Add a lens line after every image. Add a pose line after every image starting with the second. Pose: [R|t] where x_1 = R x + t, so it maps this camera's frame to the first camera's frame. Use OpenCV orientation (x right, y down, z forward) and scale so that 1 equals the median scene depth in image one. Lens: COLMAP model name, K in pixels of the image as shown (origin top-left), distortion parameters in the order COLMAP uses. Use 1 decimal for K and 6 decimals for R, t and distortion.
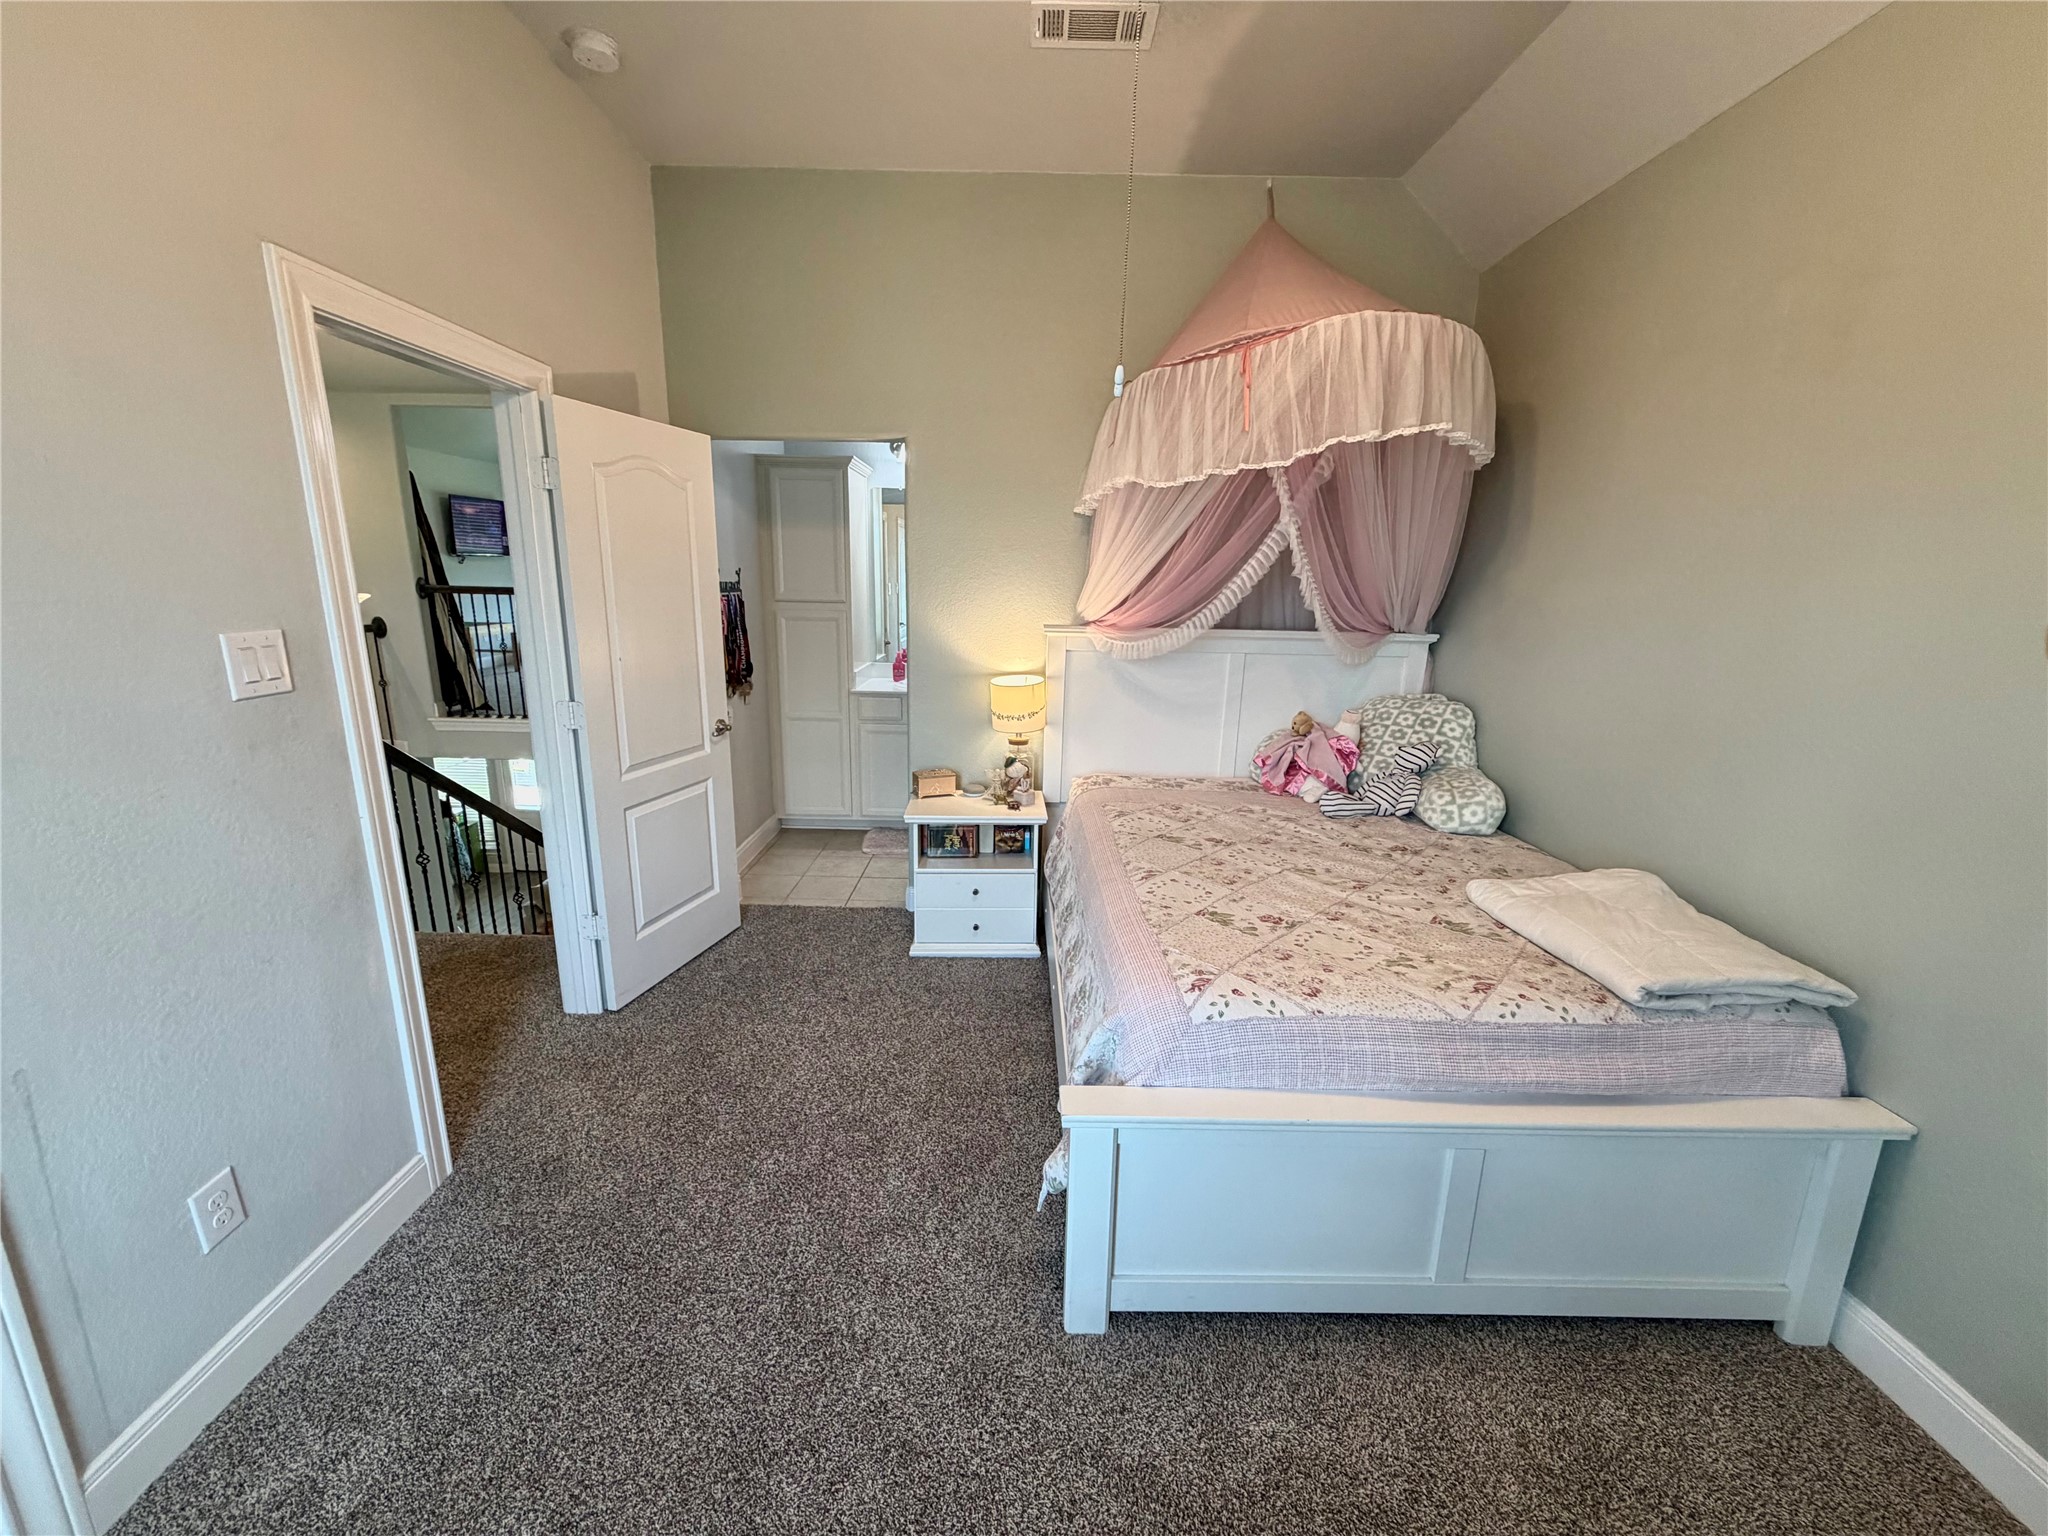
lens RADIAL K [[816.2, 0, 1020.4], [0, 816.2, 776.5], [0, 0, 1]] dist [-0.000243, 0.000129]
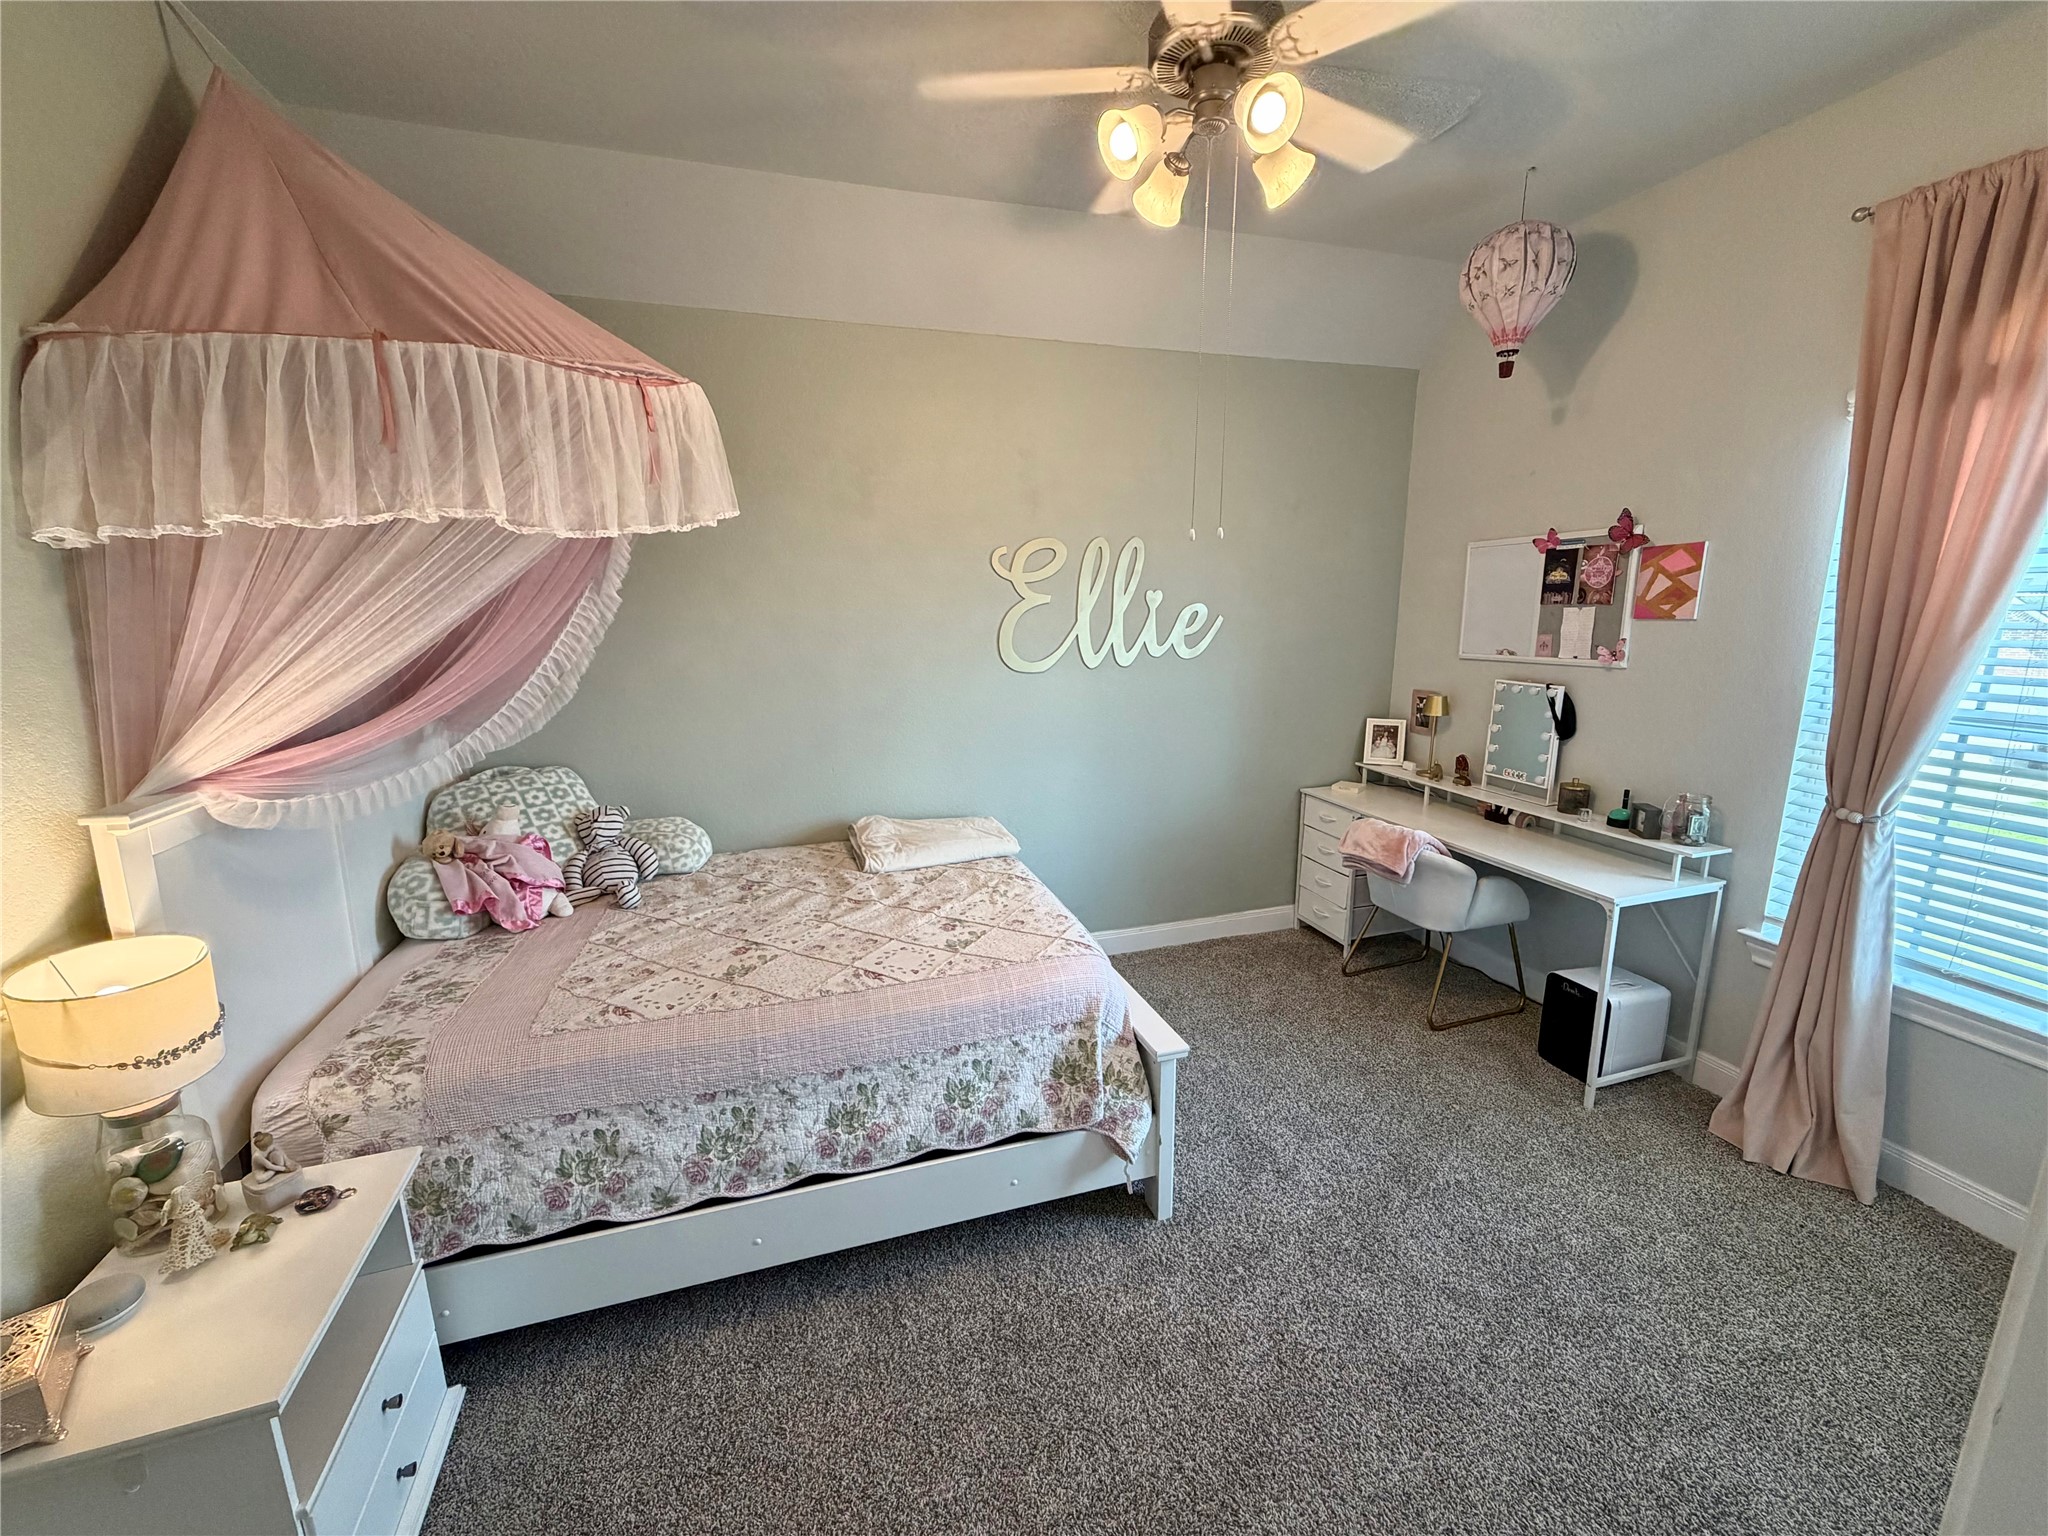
lens RADIAL K [[816.2, 0, 1025.6], [0, 816.2, 766.2], [0, 0, 1]] dist [-0.000243, 0.000129]
pose [[-0.321043, -0.208624, 0.923800, -0.633424], [0.216742, 0.933363, 0.286106, -0.294080], [-0.921929, 0.292079, -0.254433, 0.884460]]
